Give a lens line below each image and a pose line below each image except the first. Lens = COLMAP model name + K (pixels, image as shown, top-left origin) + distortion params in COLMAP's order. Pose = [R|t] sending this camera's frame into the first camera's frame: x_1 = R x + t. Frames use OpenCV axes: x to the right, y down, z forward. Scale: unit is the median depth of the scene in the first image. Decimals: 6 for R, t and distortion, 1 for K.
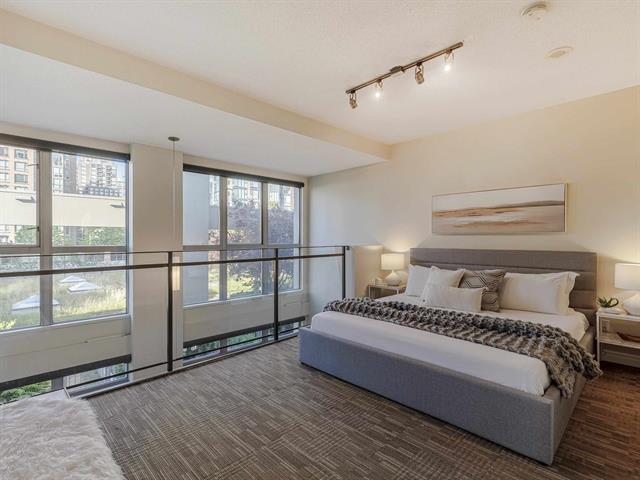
lens RADIAL K [[319.8, 0, 320.7], [0, 319.8, 234.4], [0, 0, 1]] dist [0.012007, 0.000190]
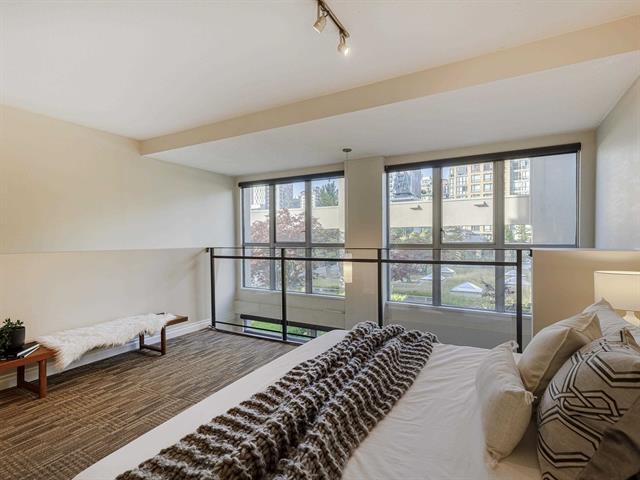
lens RADIAL K [[309.9, 0, 319.1], [0, 309.9, 243.3], [0, 0, 1]] dist [0.000936, 0.000197]
pose [[0.323771, 0.012121, -0.946058, 0.476368], [0.025840, 0.999432, 0.021648, 0.006016], [0.945782, -0.031455, 0.323274, 0.457757]]
